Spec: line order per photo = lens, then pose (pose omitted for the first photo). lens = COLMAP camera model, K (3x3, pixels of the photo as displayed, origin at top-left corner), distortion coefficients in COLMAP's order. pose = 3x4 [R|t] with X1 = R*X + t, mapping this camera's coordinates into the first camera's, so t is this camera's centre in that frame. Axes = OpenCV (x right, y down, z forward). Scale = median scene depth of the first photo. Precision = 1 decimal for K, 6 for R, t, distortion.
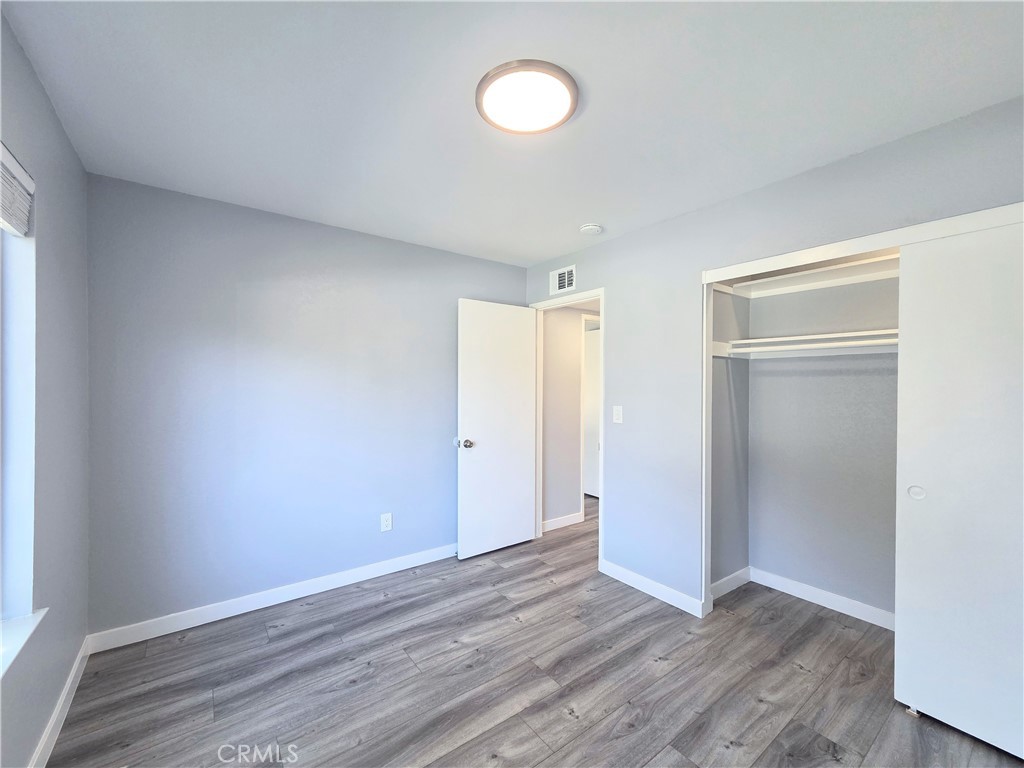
lens RADIAL K [[423.7, 0, 503.6], [0, 423.7, 383.6], [0, 0, 1]] dist [0.002040, 0.002209]
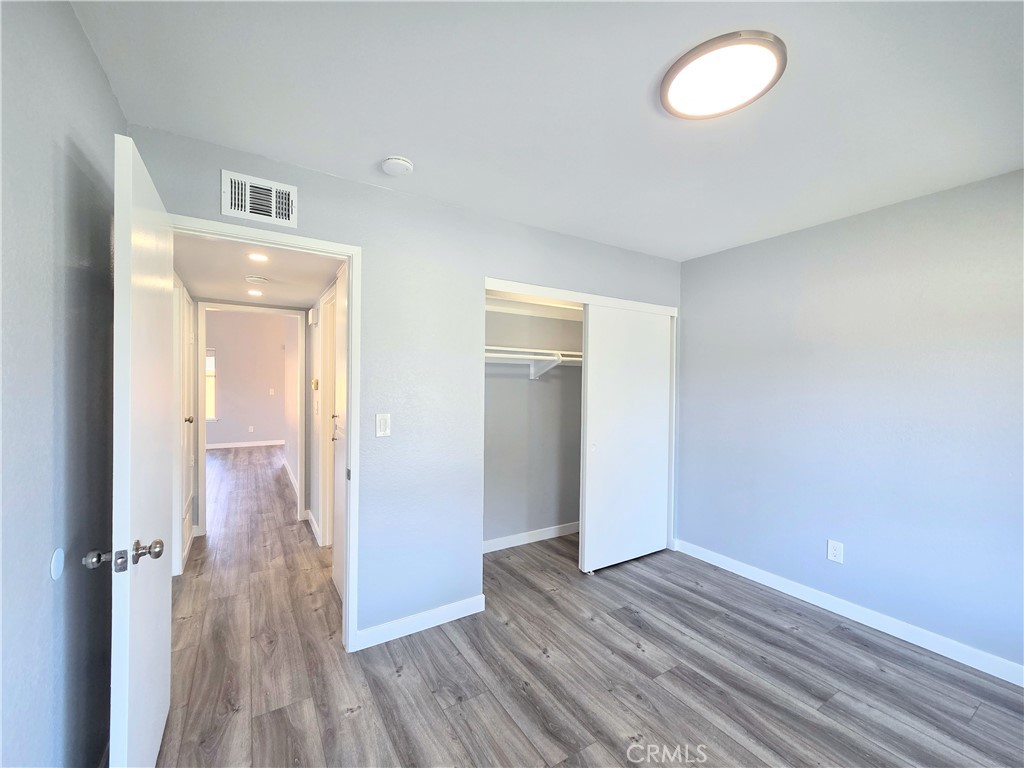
lens RADIAL K [[423.7, 0, 514.1], [0, 423.7, 388.4], [0, 0, 1]] dist [0.002040, 0.002209]
pose [[0.070229, -0.020946, 0.997311, -0.599225], [-0.011432, 0.999697, 0.021802, -0.015850], [-0.997465, -0.012932, 0.069969, 0.928011]]
